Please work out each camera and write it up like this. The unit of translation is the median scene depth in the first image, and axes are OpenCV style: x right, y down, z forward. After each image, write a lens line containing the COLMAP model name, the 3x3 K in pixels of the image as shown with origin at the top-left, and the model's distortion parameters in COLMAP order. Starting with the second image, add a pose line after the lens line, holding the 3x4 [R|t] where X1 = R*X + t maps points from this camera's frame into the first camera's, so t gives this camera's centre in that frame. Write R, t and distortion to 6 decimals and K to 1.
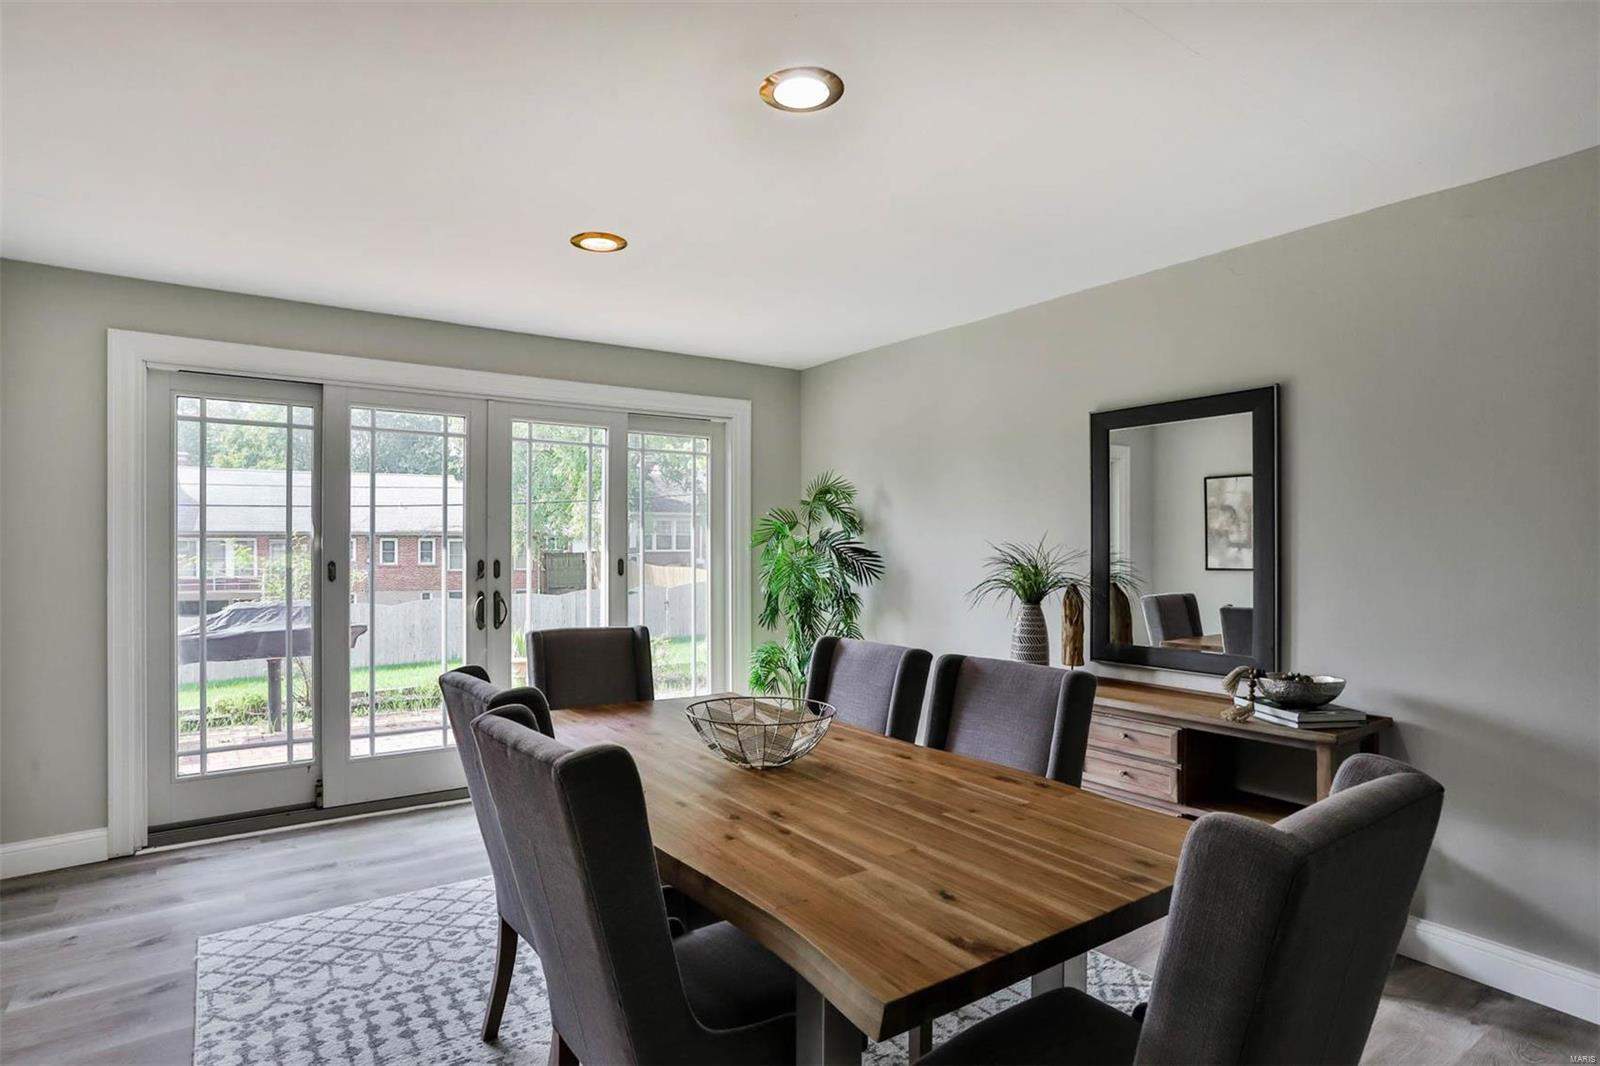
lens RADIAL K [[831.1, 0, 766.6], [0, 831.1, 539.0], [0, 0, 1]] dist [-0.058649, 0.036950]
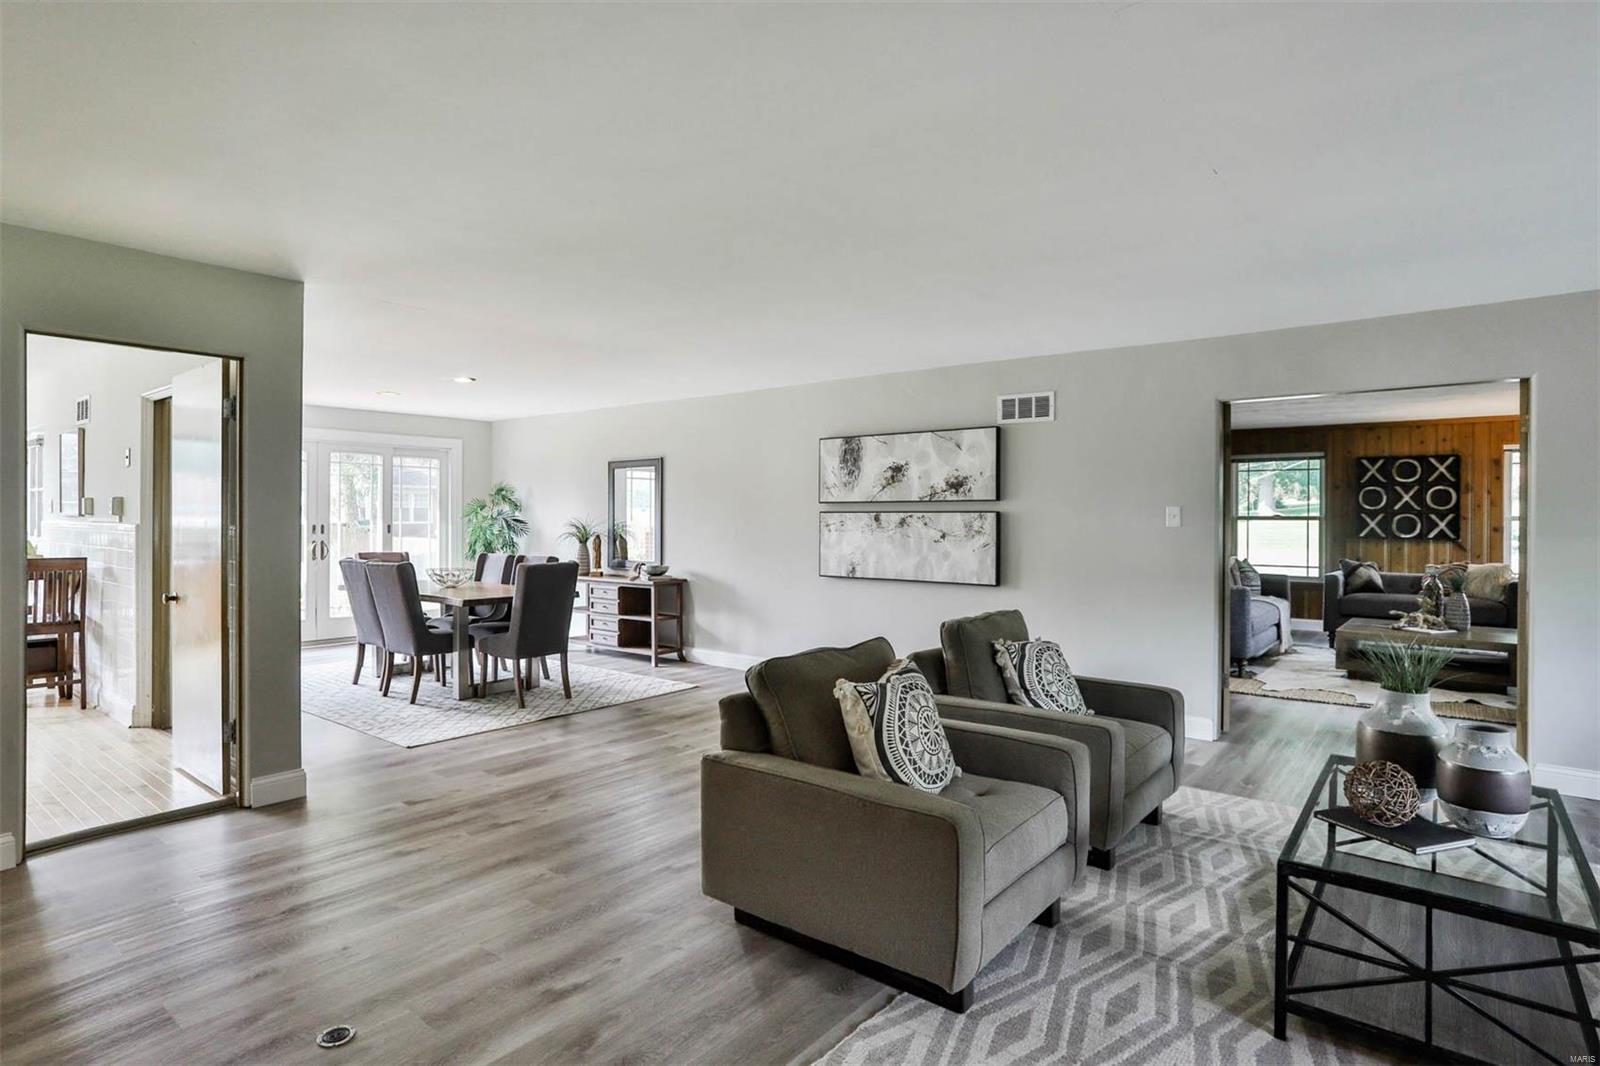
lens RADIAL K [[847.6, 0, 764.9], [0, 847.6, 520.5], [0, 0, 1]] dist [-0.064782, 0.040461]
pose [[0.958879, 0.003201, 0.283796, 0.109864], [-0.006352, 0.999928, 0.010186, -0.010302], [-0.283743, -0.011570, 0.958831, -1.125804]]
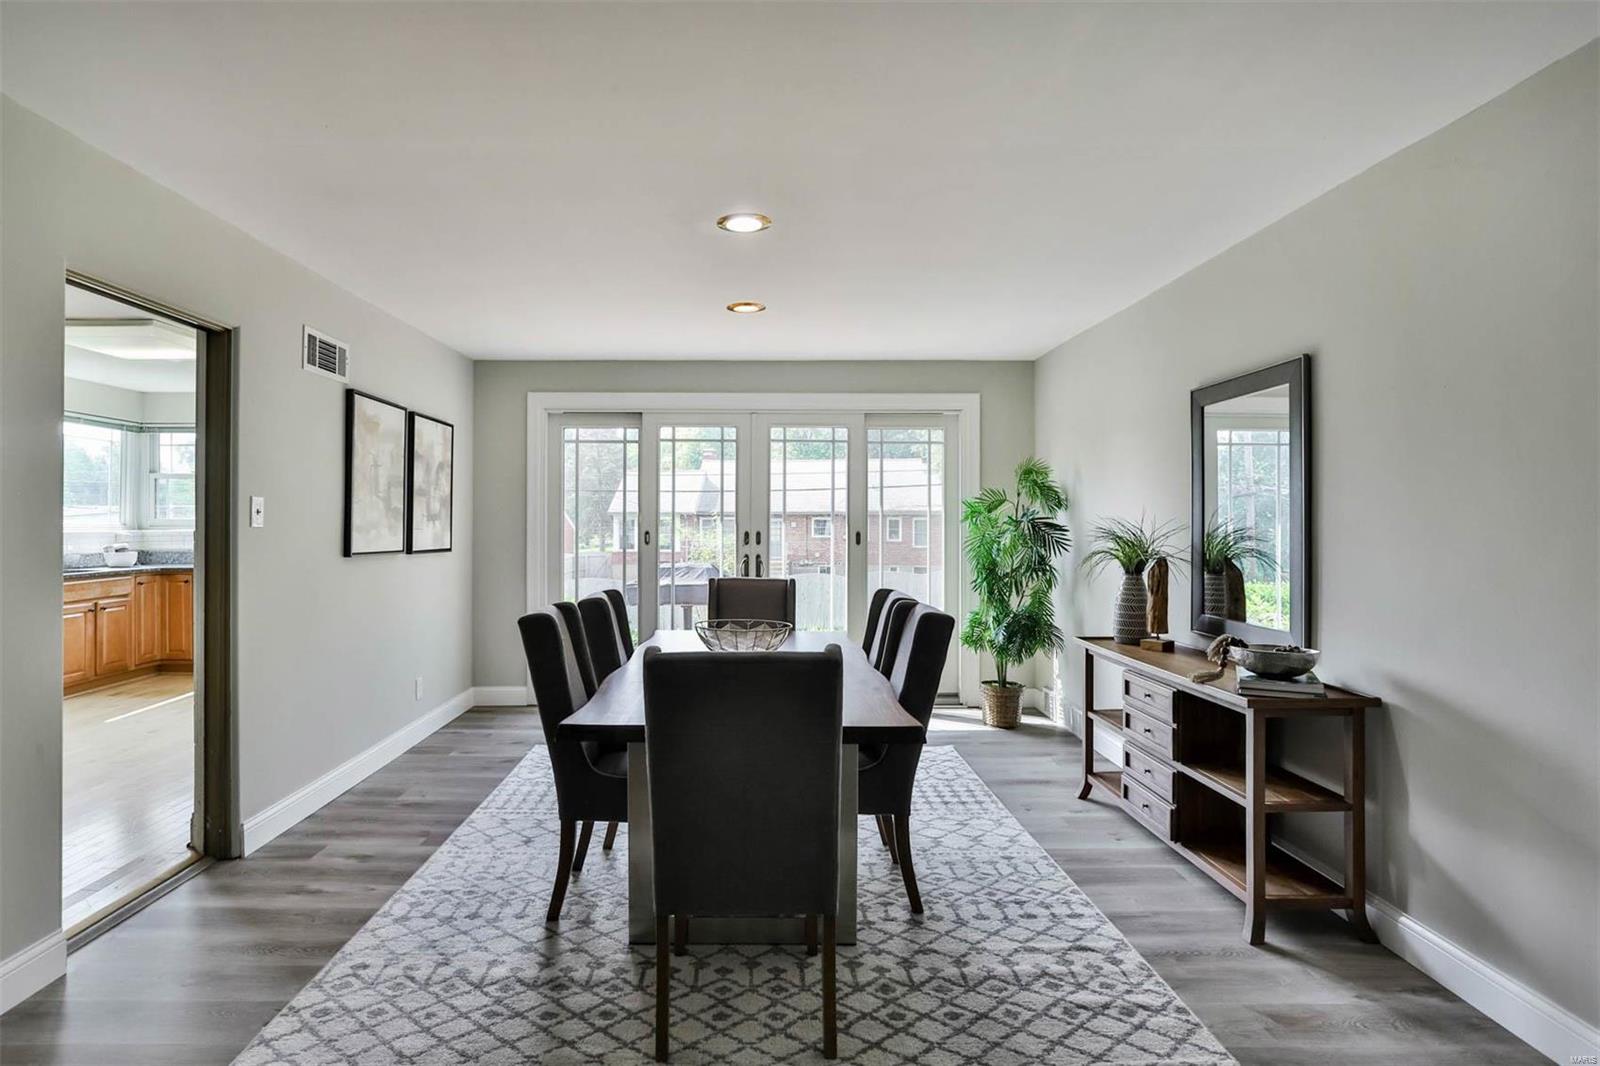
lens RADIAL K [[824.8, 0, 753.3], [0, 824.8, 517.9], [0, 0, 1]] dist [-0.067016, 0.043131]
pose [[0.827713, -0.003271, -0.561142, 0.403283], [0.003536, 0.999994, -0.000613, 0.003793], [0.561141, -0.001476, 0.827719, -0.114186]]
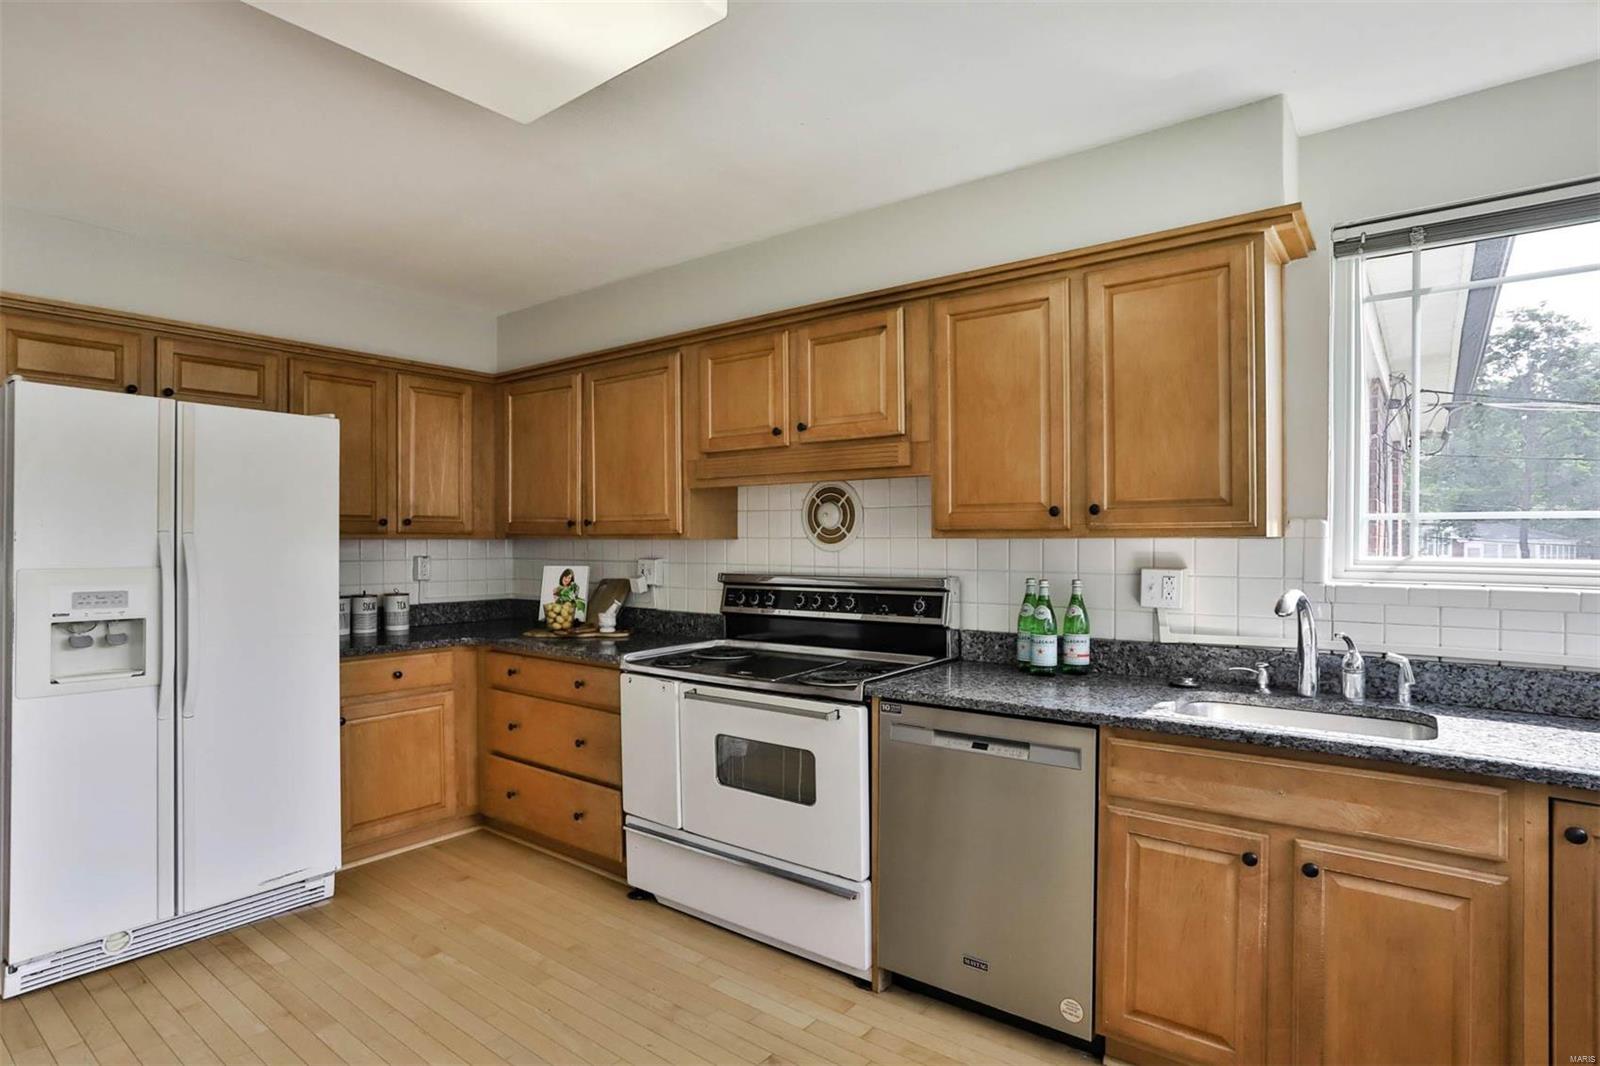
lens RADIAL K [[818.4, 0, 769.6], [0, 818.4, 540.0], [0, 0, 1]] dist [-0.061410, 0.036304]
pose [[-0.952587, 0.000600, -0.304264, -0.884919], [0.001089, 0.999998, -0.001438, -0.003839], [0.304263, -0.001701, -0.952587, 0.660169]]
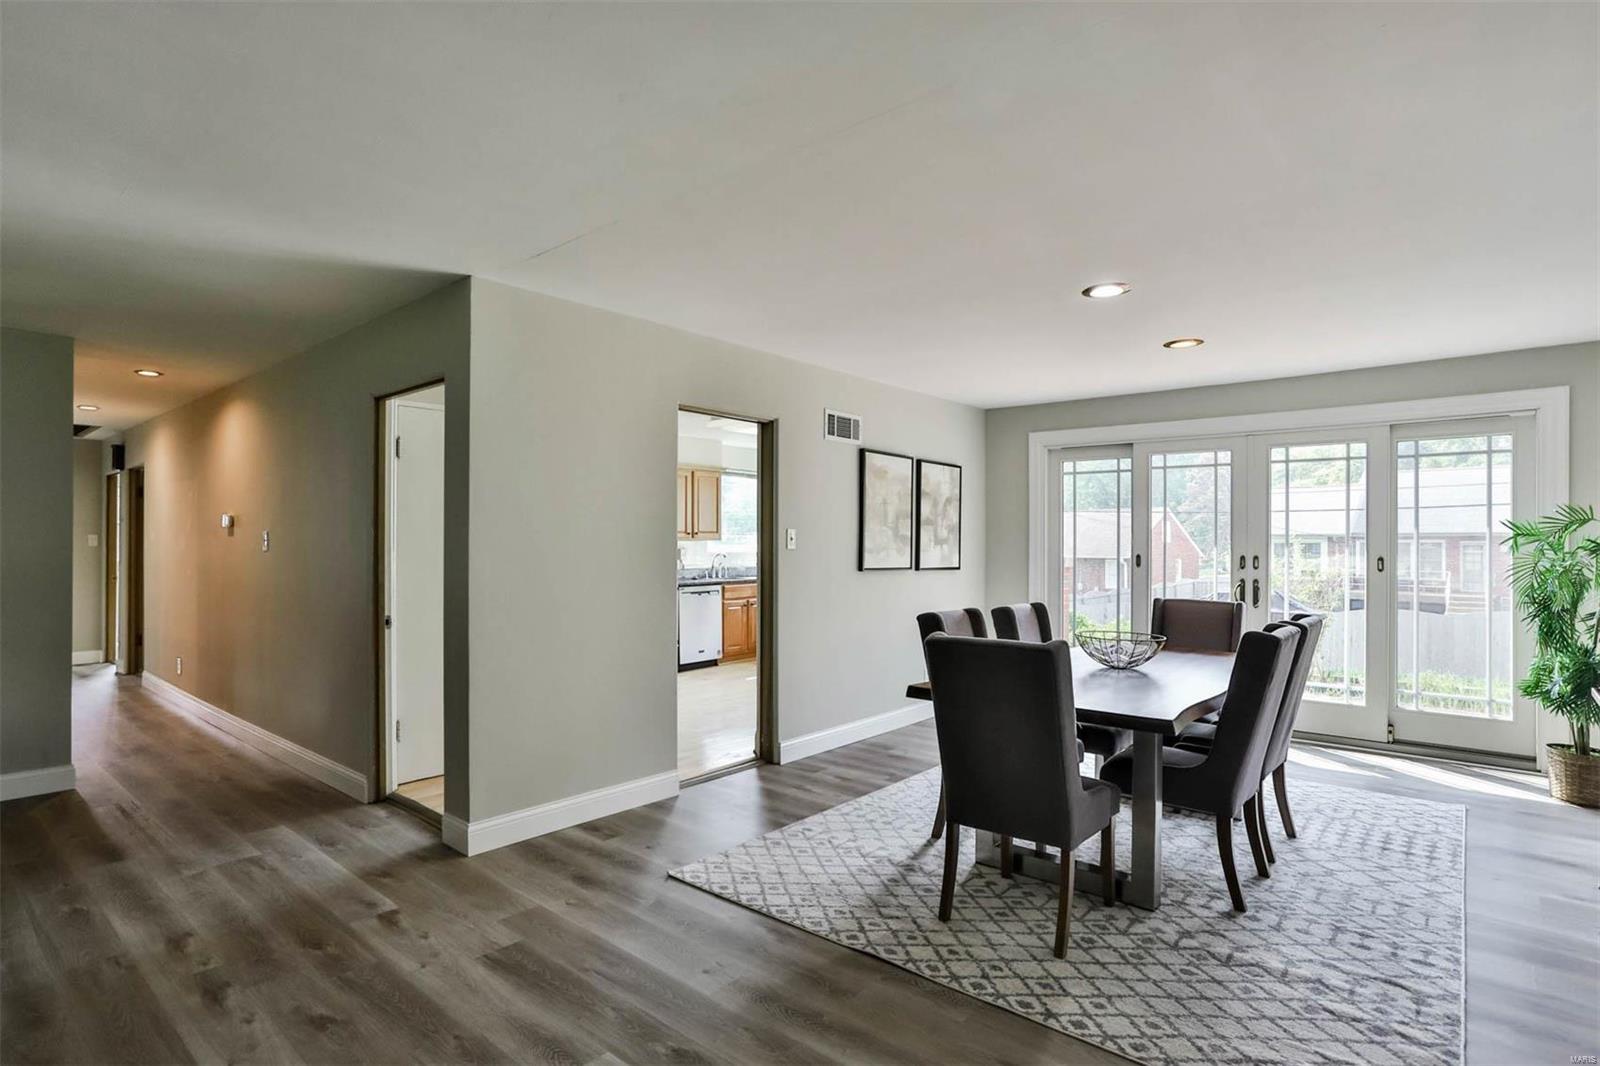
lens RADIAL K [[818.4, 0, 769.6], [0, 818.4, 540.0], [0, 0, 1]] dist [-0.061410, 0.036304]
pose [[0.250250, -0.005614, -0.968165, 0.688191], [0.003847, 0.999981, -0.004804, 0.003283], [0.968174, -0.002522, 0.250267, -0.068675]]
